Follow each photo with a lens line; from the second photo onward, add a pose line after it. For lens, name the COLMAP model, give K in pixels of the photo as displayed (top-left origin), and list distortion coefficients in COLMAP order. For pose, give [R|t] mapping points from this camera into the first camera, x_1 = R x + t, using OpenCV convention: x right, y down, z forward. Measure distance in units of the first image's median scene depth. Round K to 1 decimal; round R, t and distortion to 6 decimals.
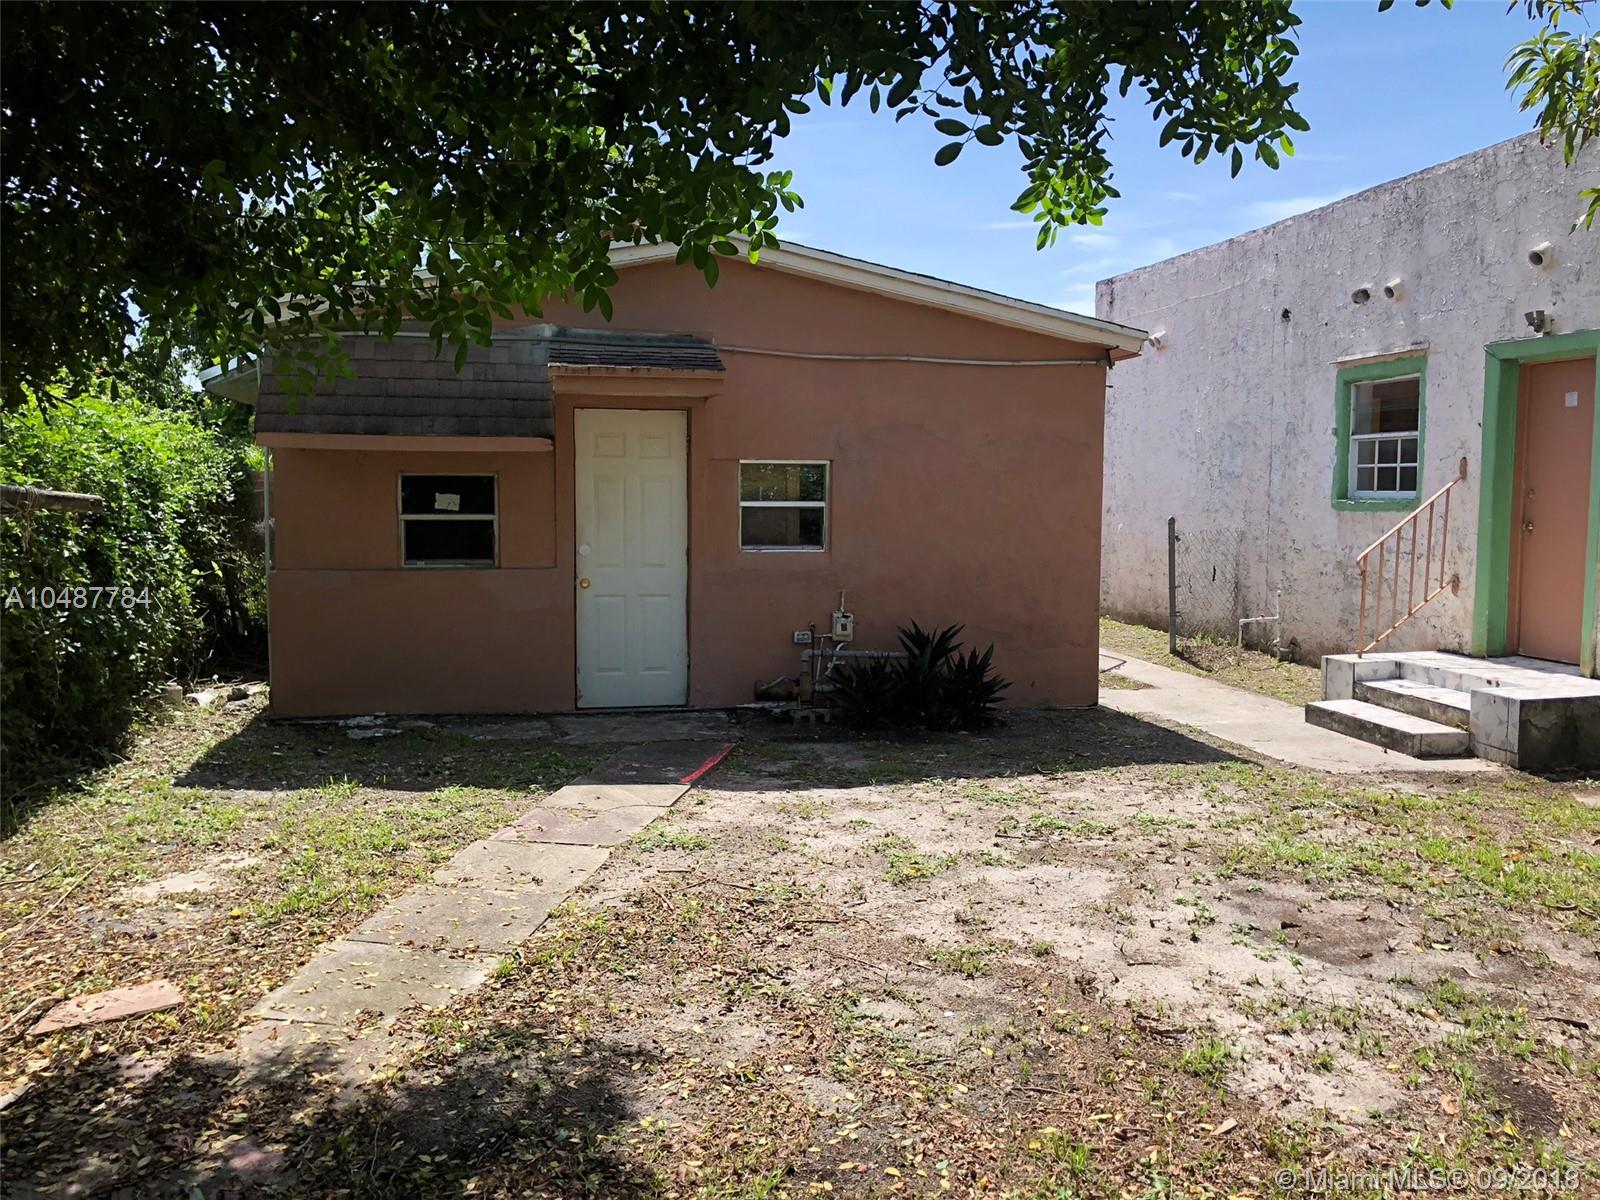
lens RADIAL K [[1300.2, 0, 796.8], [0, 1300.2, 600.4], [0, 0, 1]] dist [0.051456, -0.052272]
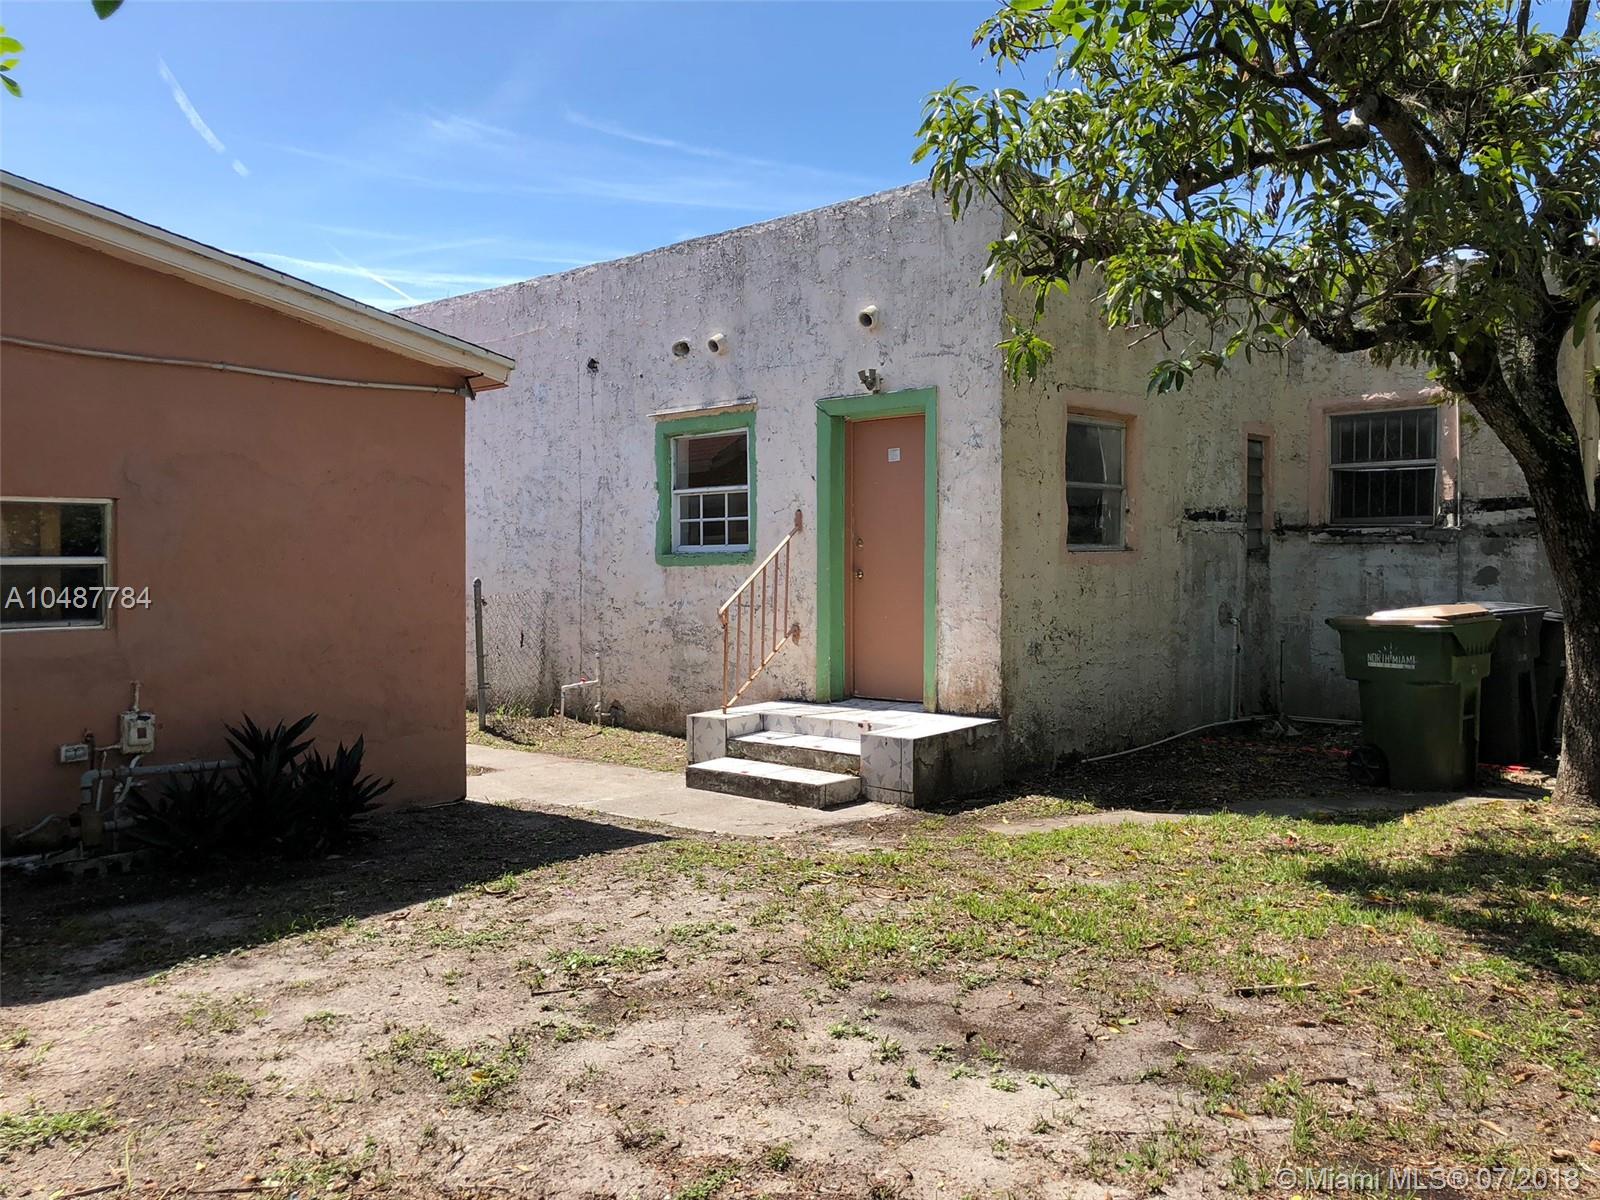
lens RADIAL K [[1300.2, 0, 812.0], [0, 1300.2, 584.9], [0, 0, 1]] dist [0.051456, -0.052272]
pose [[0.796243, -0.025806, 0.604426, -0.104615], [0.068169, 0.996554, -0.047256, -0.001493], [-0.601124, 0.078831, 0.795258, 0.202763]]
